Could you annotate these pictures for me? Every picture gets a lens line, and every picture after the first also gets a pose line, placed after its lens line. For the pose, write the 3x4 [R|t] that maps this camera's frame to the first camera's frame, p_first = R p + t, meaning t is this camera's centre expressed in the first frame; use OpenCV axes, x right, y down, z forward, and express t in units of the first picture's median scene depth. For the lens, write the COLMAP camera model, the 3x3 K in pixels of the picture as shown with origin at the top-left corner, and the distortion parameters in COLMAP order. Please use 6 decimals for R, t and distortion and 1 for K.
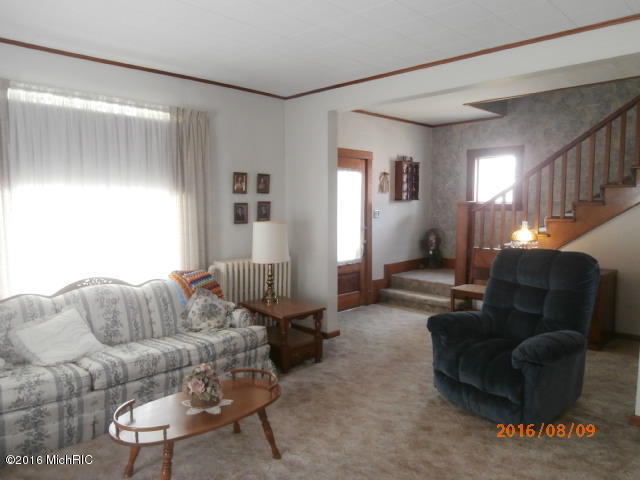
lens RADIAL K [[484.2, 0, 304.7], [0, 484.2, 231.7], [0, 0, 1]] dist [0.003657, 0.045054]
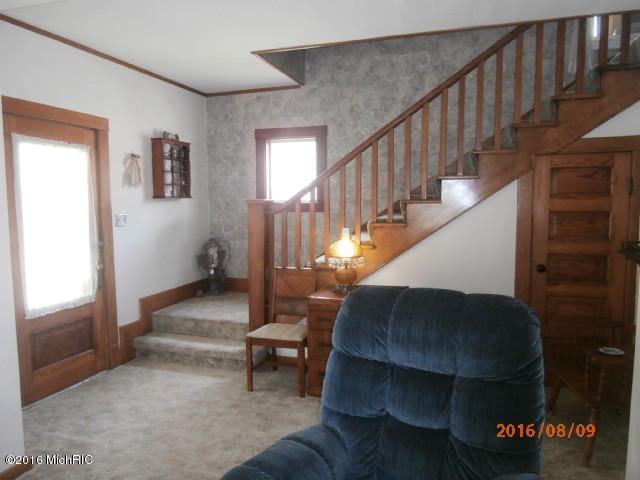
lens RADIAL K [[466.5, 0, 330.2], [0, 466.5, 240.1], [0, 0, 1]] dist [0.063075, 0.005205]
pose [[0.874785, -0.045206, 0.482399, 0.089209], [0.035362, 0.998939, 0.029488, -0.019275], [-0.483220, -0.008737, 0.875455, 0.340095]]
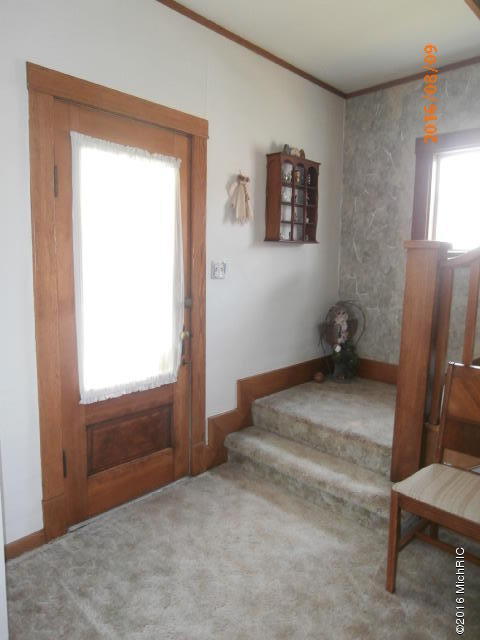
lens RADIAL K [[460.1, 0, 241.9], [0, 460.1, 325.1], [0, 0, 1]] dist [0.006084, 0.002800]
pose [[0.998611, 0.010220, 0.051696, 0.147802], [-0.014419, 0.996568, 0.081515, -0.020984], [-0.050685, -0.082147, 0.995331, 0.576623]]
